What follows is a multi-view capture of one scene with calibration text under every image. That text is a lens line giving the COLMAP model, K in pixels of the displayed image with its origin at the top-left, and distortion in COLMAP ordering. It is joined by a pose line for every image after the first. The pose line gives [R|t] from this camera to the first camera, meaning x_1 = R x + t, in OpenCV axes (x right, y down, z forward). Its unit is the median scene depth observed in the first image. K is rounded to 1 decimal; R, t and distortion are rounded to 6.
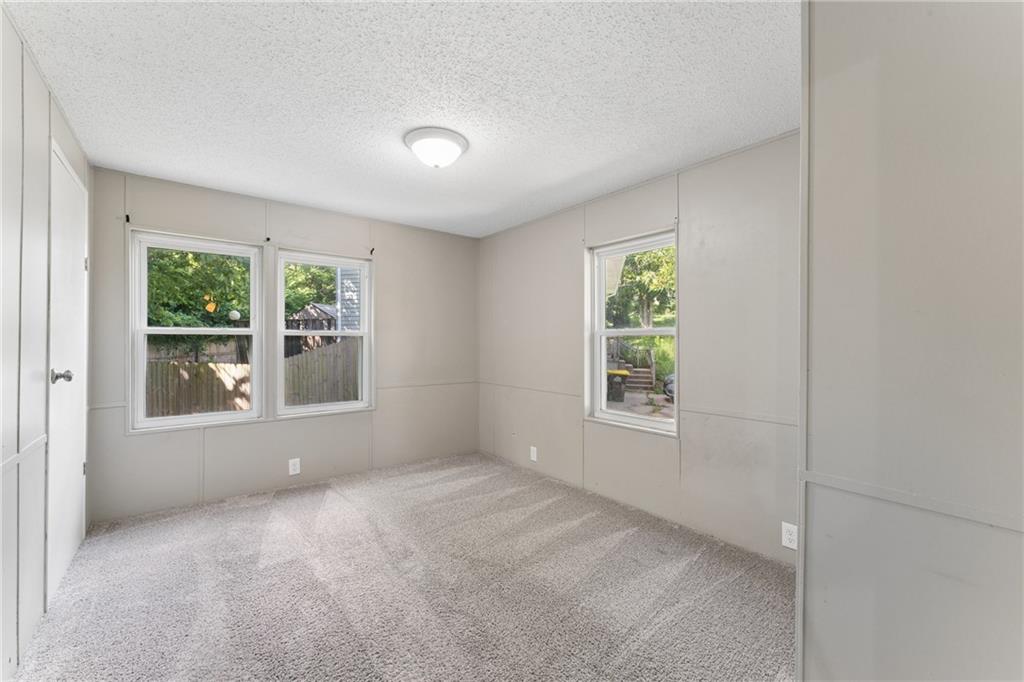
lens RADIAL K [[412.6, 0, 504.2], [0, 412.6, 338.9], [0, 0, 1]] dist [0.000803, 0.000178]
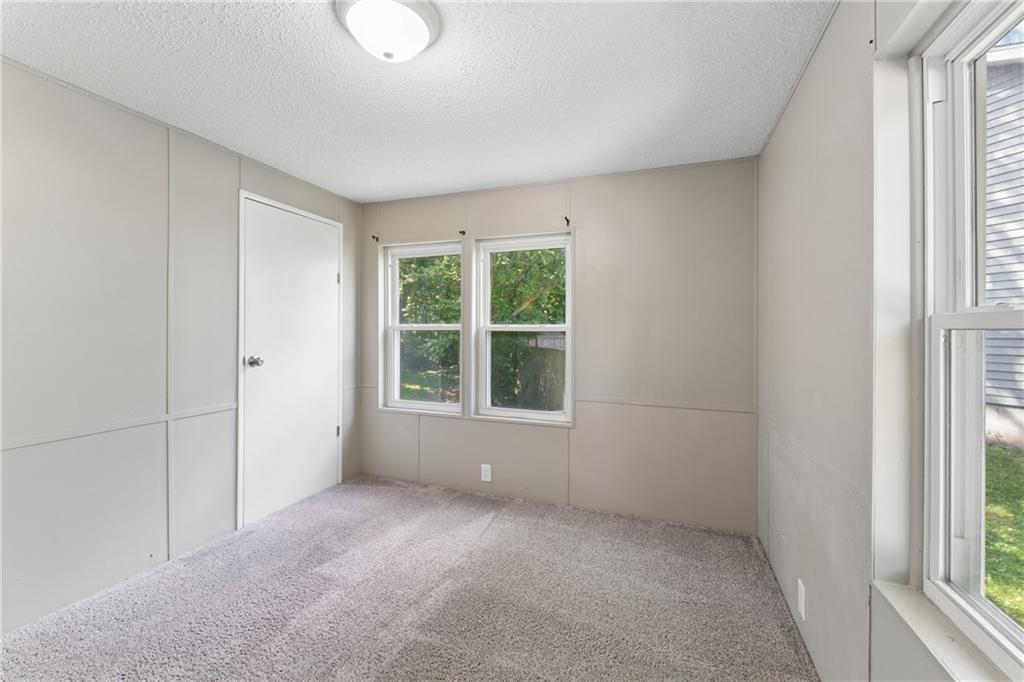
lens RADIAL K [[412.6, 0, 511.0], [0, 412.6, 334.4], [0, 0, 1]] dist [0.000803, 0.000178]
pose [[0.538030, 0.003545, -0.842918, 0.326862], [-0.004293, 0.999990, 0.001465, -0.002671], [0.842915, 0.002831, 0.538039, 0.597892]]
